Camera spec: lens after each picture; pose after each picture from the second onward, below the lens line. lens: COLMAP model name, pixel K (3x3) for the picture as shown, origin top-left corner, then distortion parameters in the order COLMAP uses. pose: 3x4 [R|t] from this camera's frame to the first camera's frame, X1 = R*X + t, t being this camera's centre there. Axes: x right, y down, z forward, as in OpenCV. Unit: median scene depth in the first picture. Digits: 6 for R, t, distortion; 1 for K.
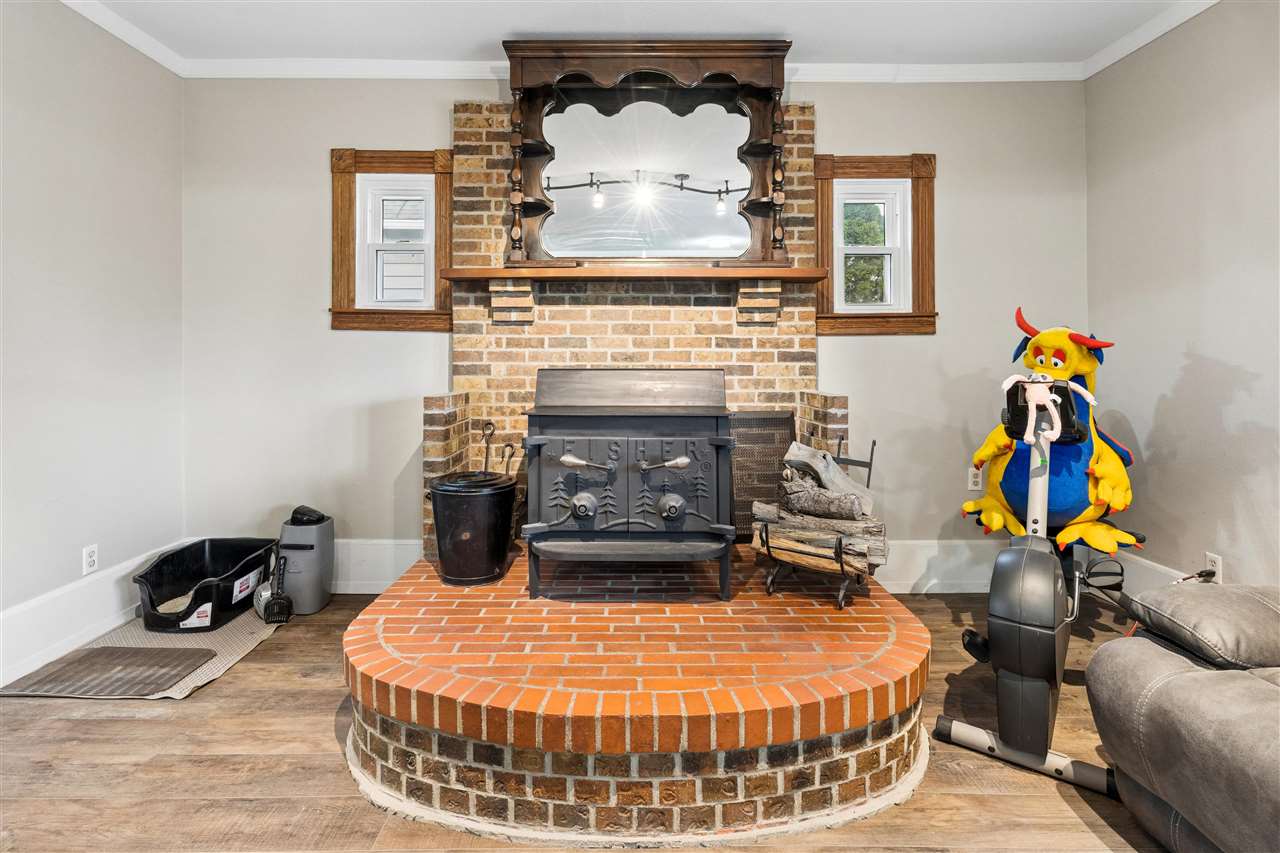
lens RADIAL K [[587.5, 0, 636.0], [0, 587.5, 361.5], [0, 0, 1]] dist [0.001857, -0.000063]
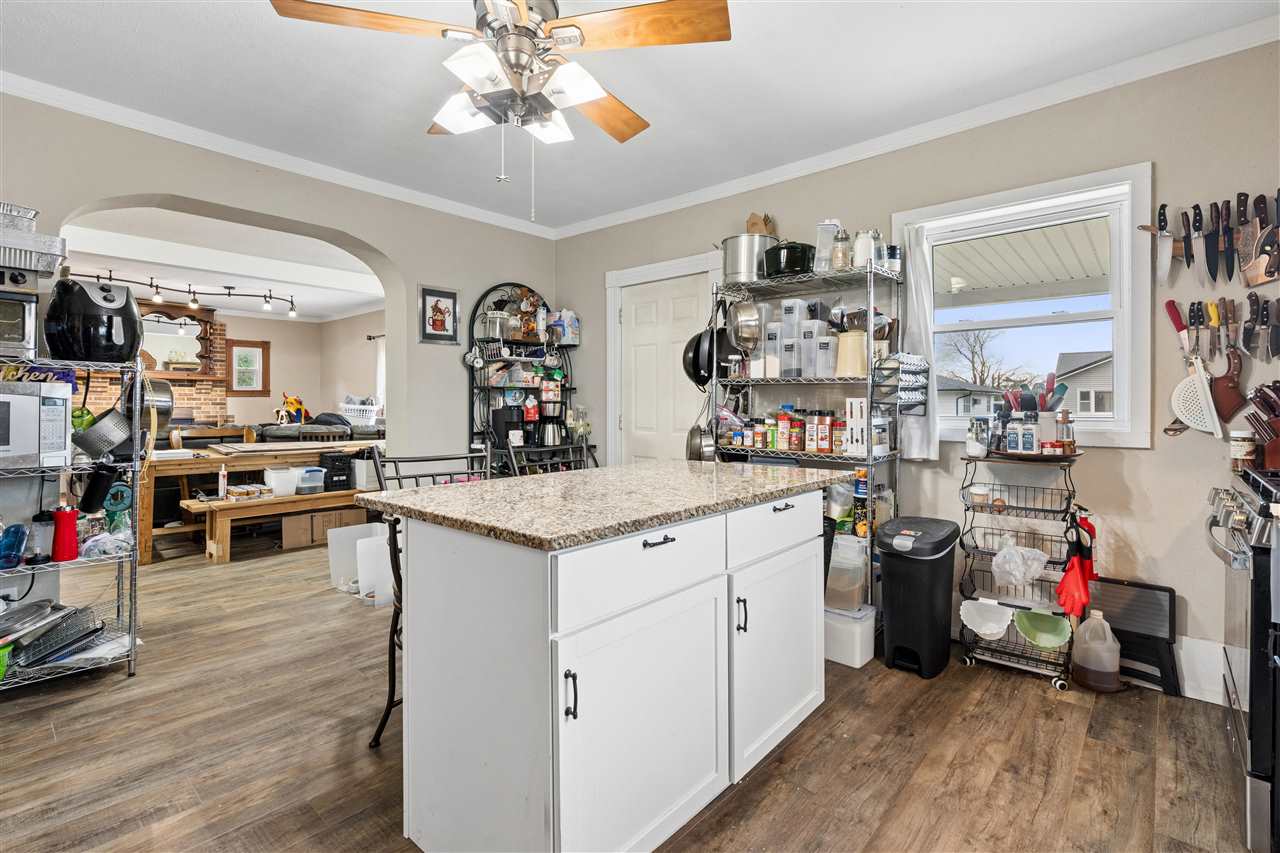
lens RADIAL K [[587.5, 0, 641.0], [0, 587.5, 405.0], [0, 0, 1]] dist [0.001857, -0.000063]
pose [[0.658636, 0.001037, 0.752461, -0.606800], [-0.001524, 0.999999, -0.000044, -0.004851], [-0.752460, -0.001118, 0.658637, -2.781220]]
